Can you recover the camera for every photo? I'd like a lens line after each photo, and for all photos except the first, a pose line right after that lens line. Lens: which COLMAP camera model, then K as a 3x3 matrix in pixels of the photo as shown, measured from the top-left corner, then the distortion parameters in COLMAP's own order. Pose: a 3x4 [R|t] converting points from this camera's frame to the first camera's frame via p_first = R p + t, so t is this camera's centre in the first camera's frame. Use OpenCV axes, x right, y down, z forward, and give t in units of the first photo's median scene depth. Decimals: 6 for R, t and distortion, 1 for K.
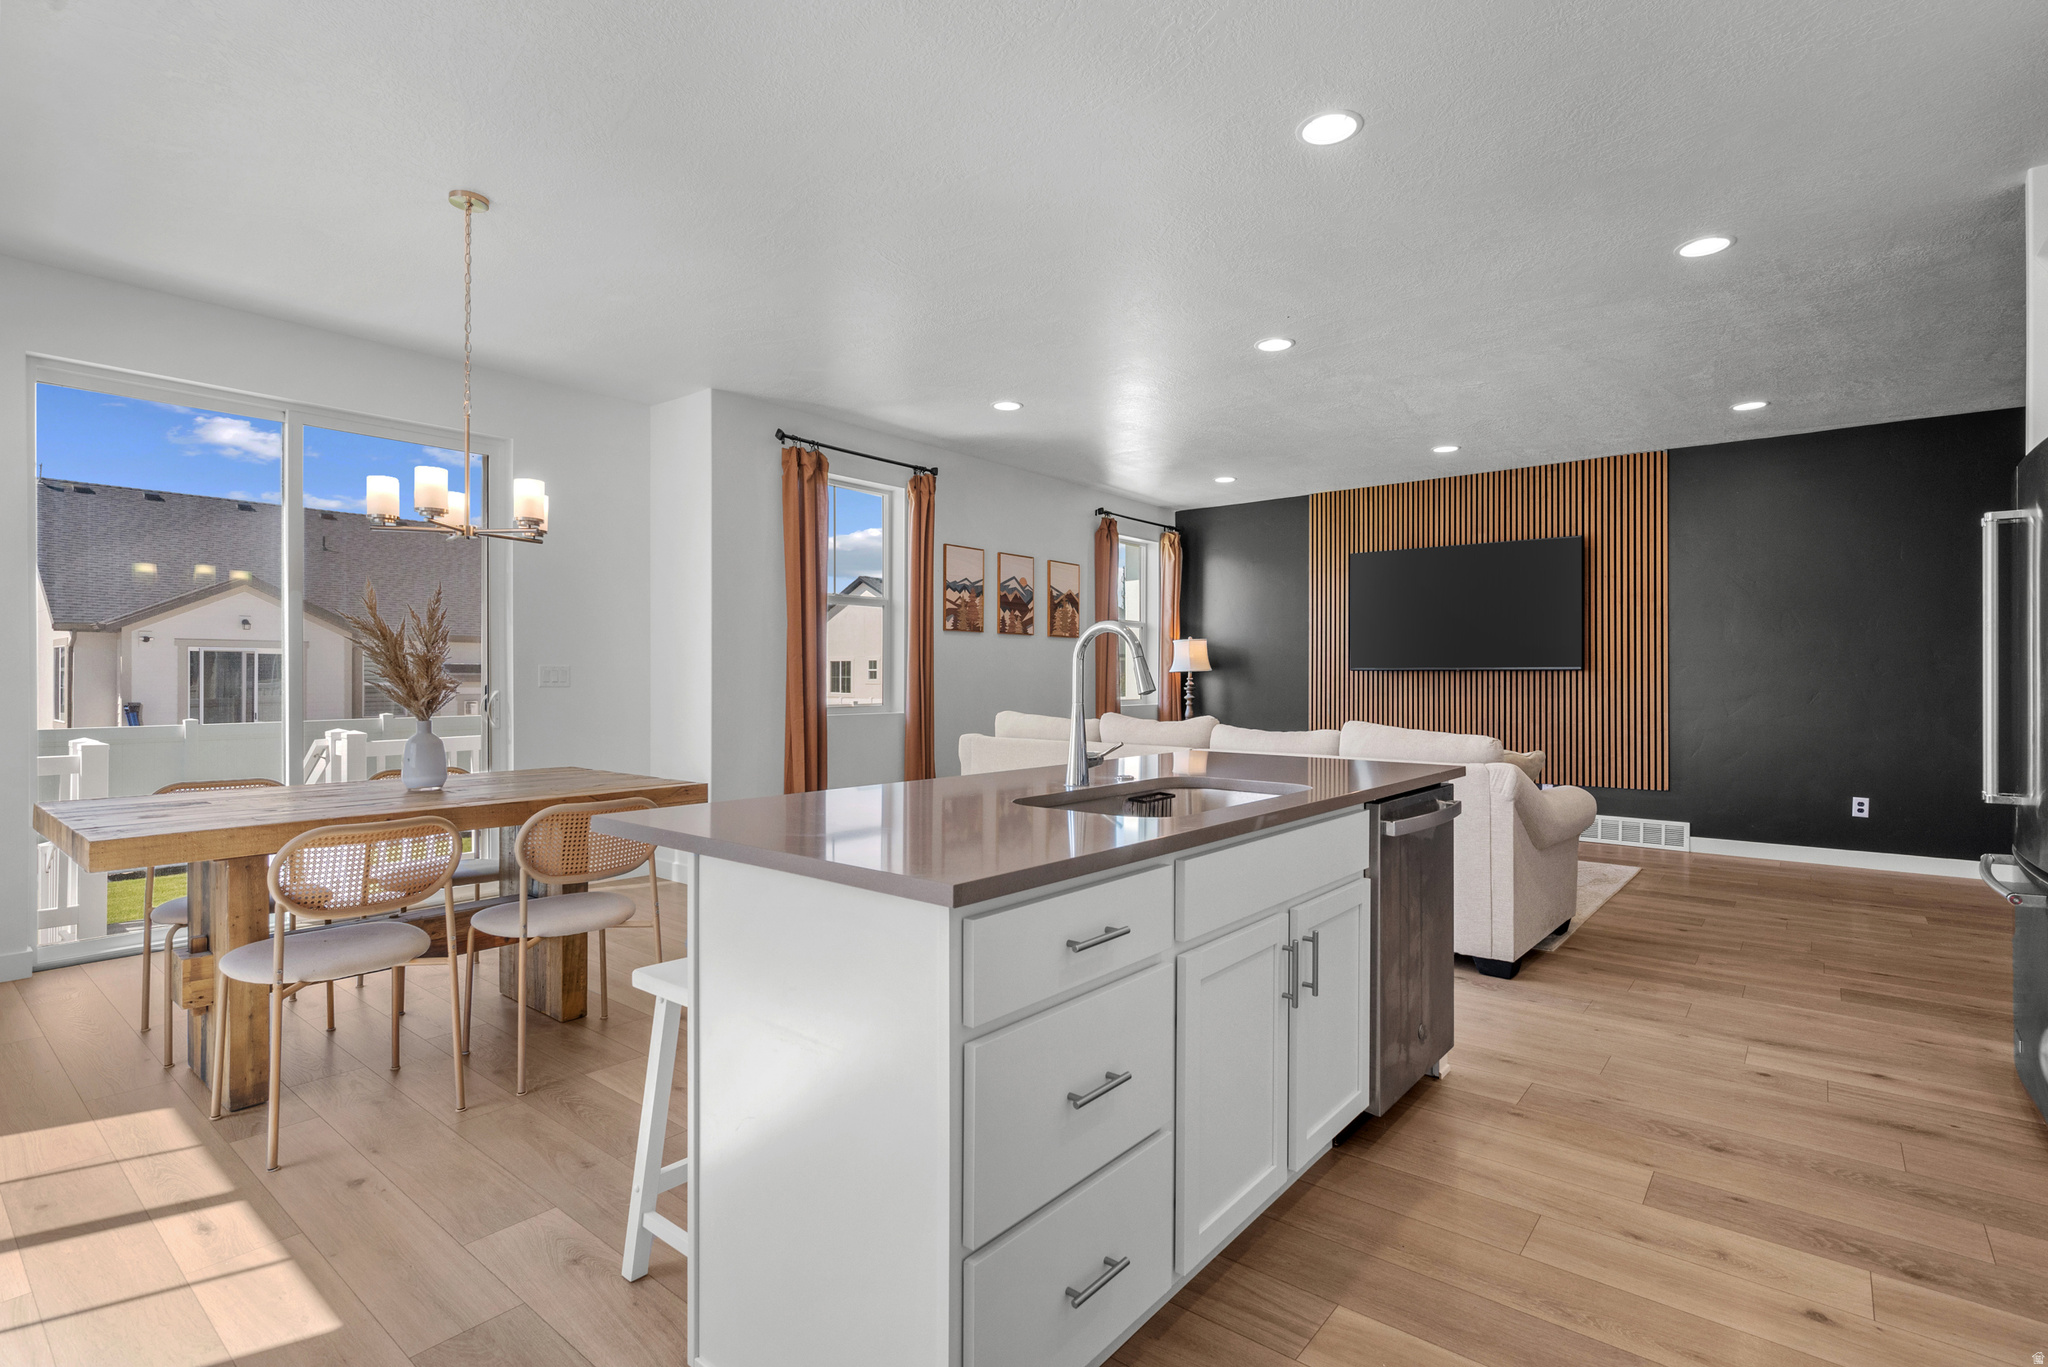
lens RADIAL K [[978.1, 0, 1022.4], [0, 978.1, 679.7], [0, 0, 1]] dist [-0.000957, 0.000341]
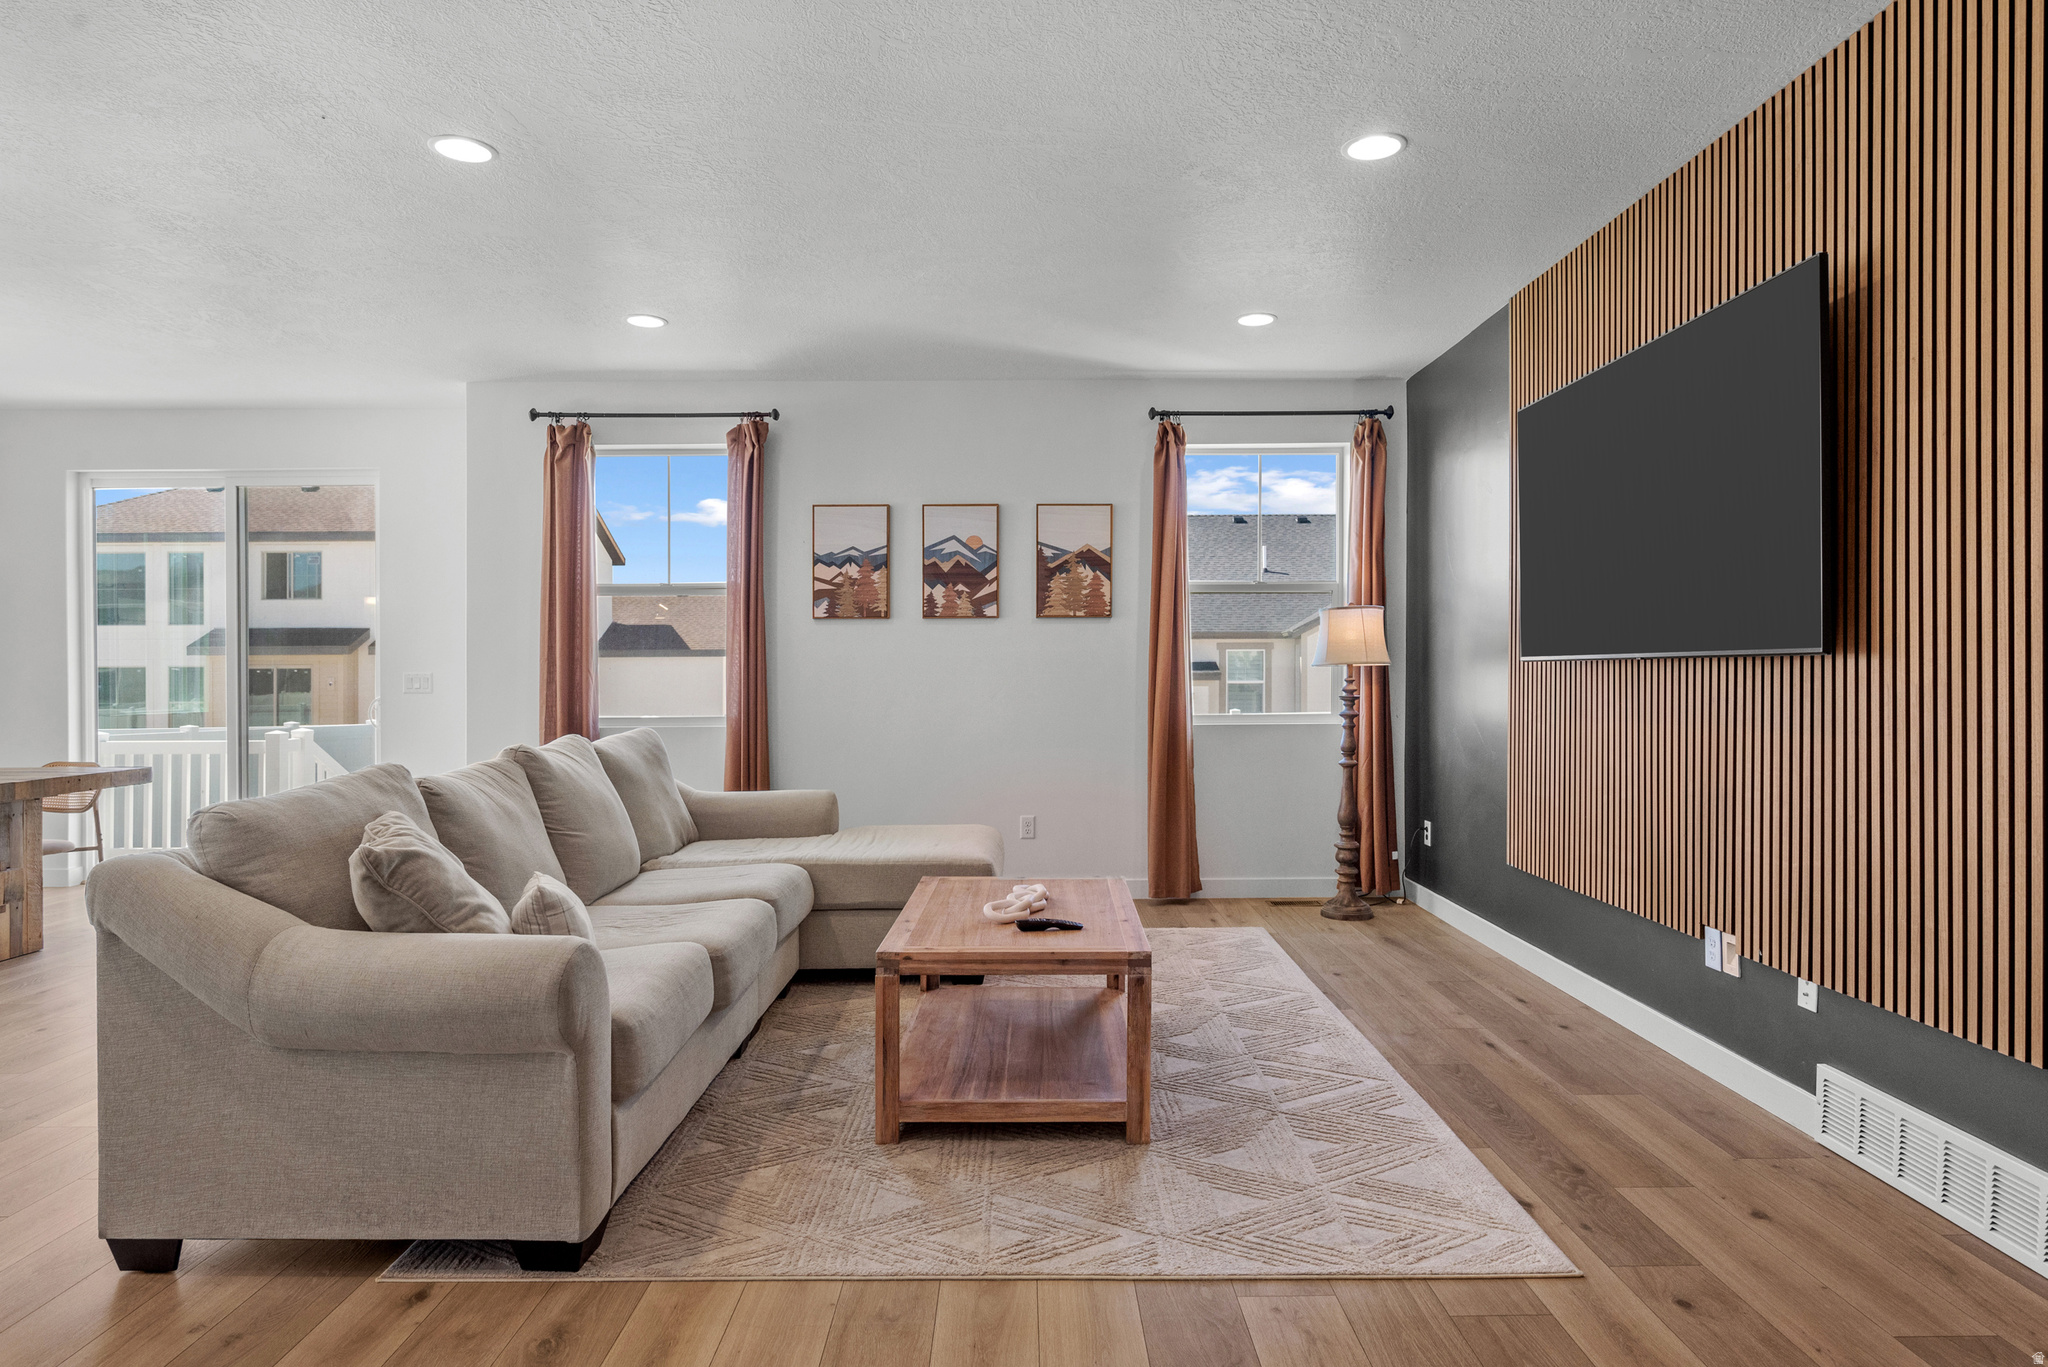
lens RADIAL K [[1167.9, 0, 1030.8], [0, 1167.9, 678.0], [0, 0, 1]] dist [-0.000203, -0.000070]
pose [[0.638760, -0.004631, -0.769392, 0.694986], [0.006993, 0.999976, -0.000212, -0.003174], [0.769374, -0.005245, 0.638777, 0.526968]]
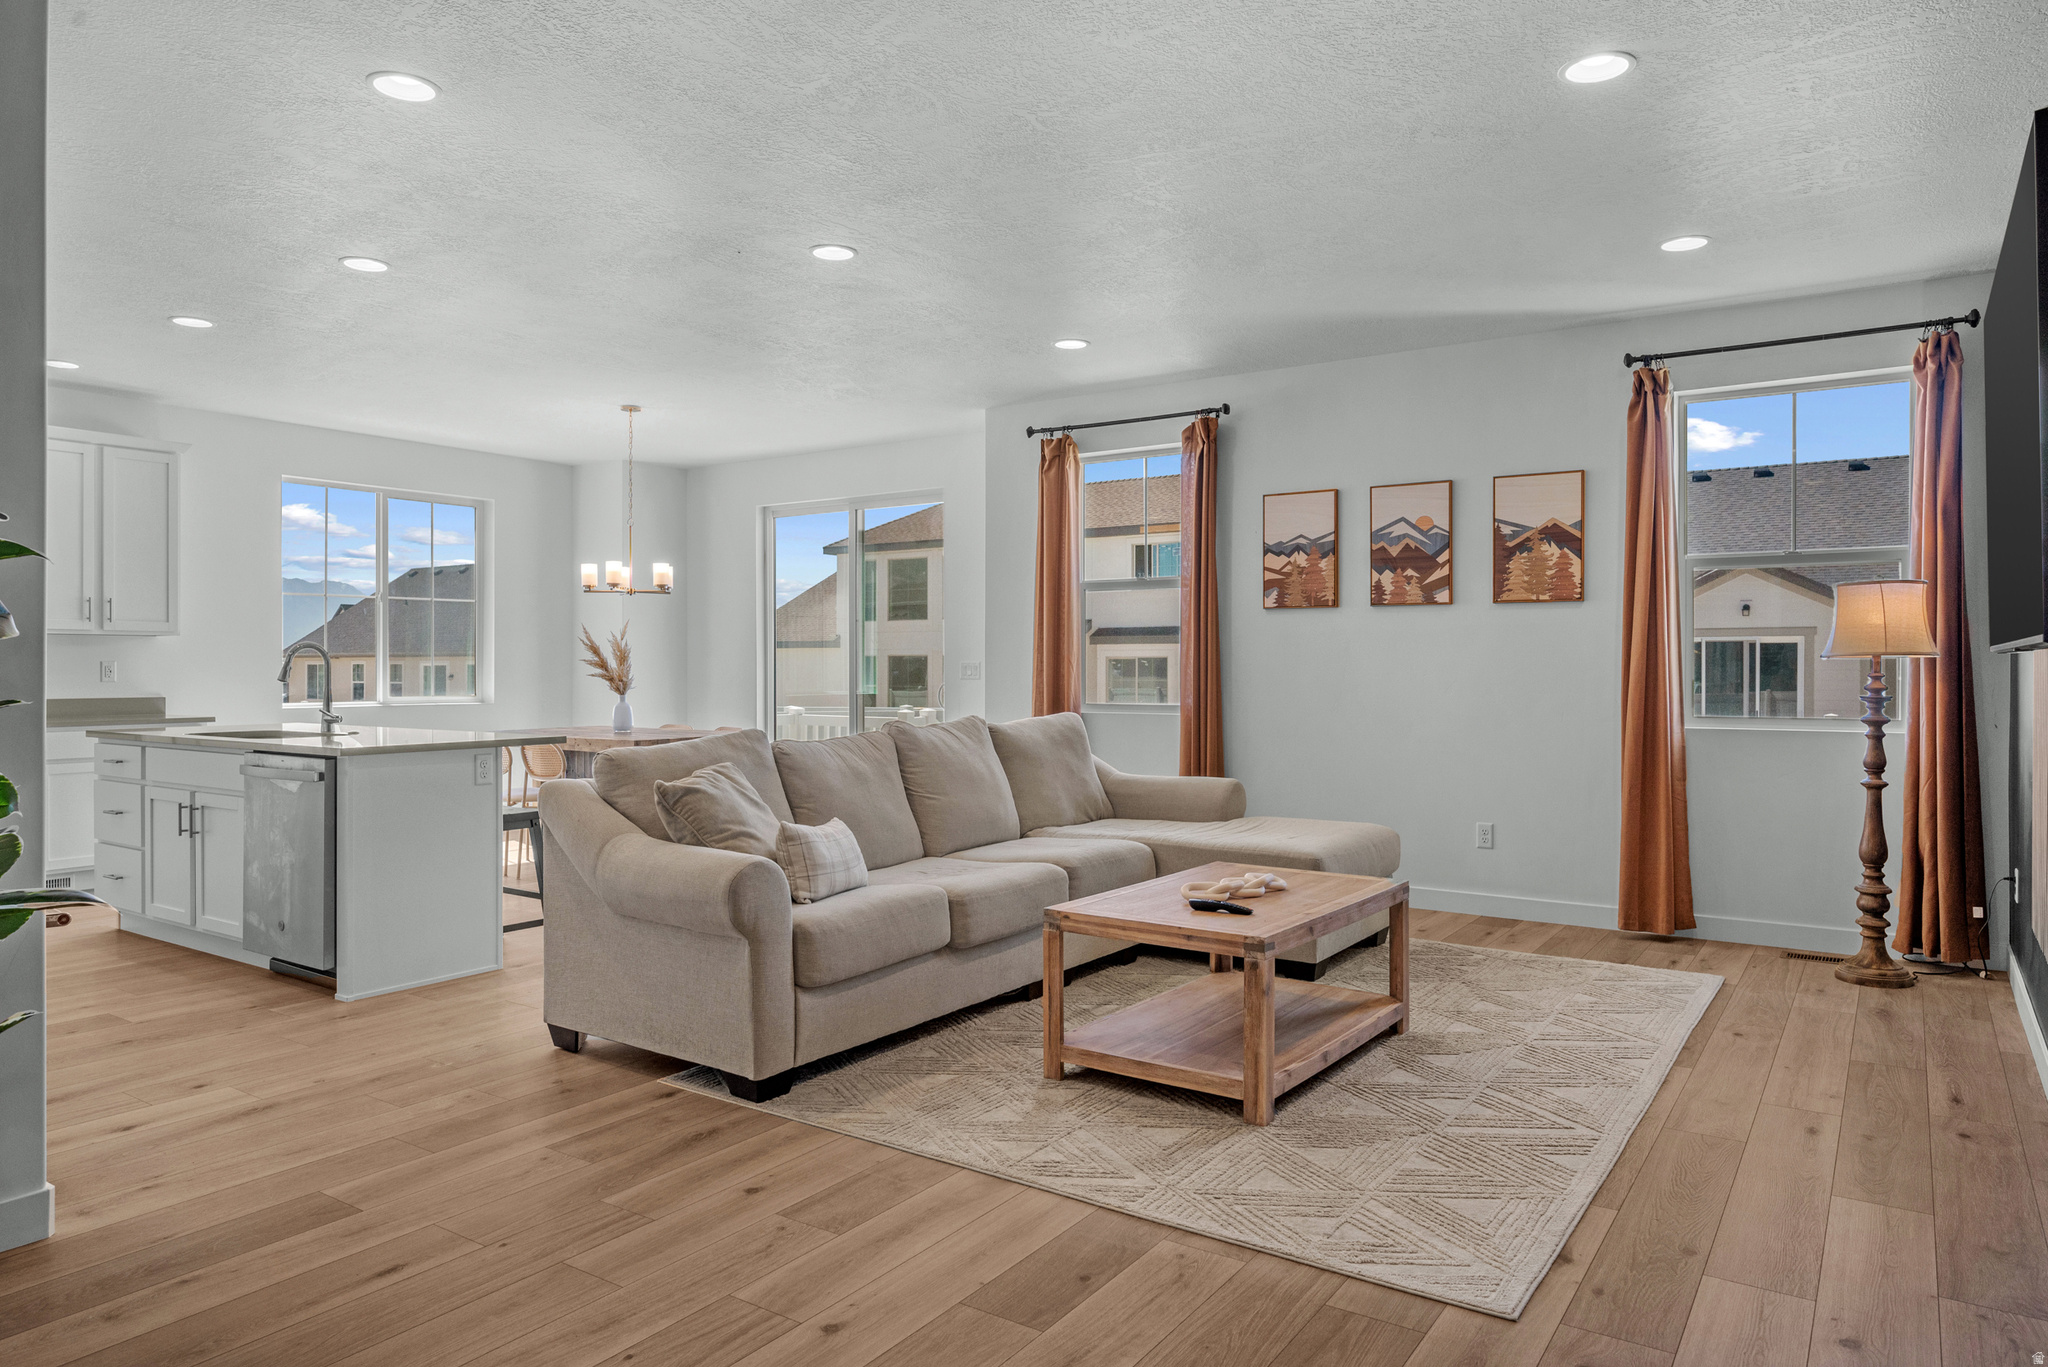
lens RADIAL K [[1295.1, 0, 1031.1], [0, 1295.1, 667.7], [0, 0, 1]] dist [0.000819, -0.000350]
pose [[0.089037, -0.001997, -0.996026, 0.865121], [-0.001751, 0.999996, -0.002162, -0.002583], [0.996027, 0.001937, 0.089033, 0.700157]]
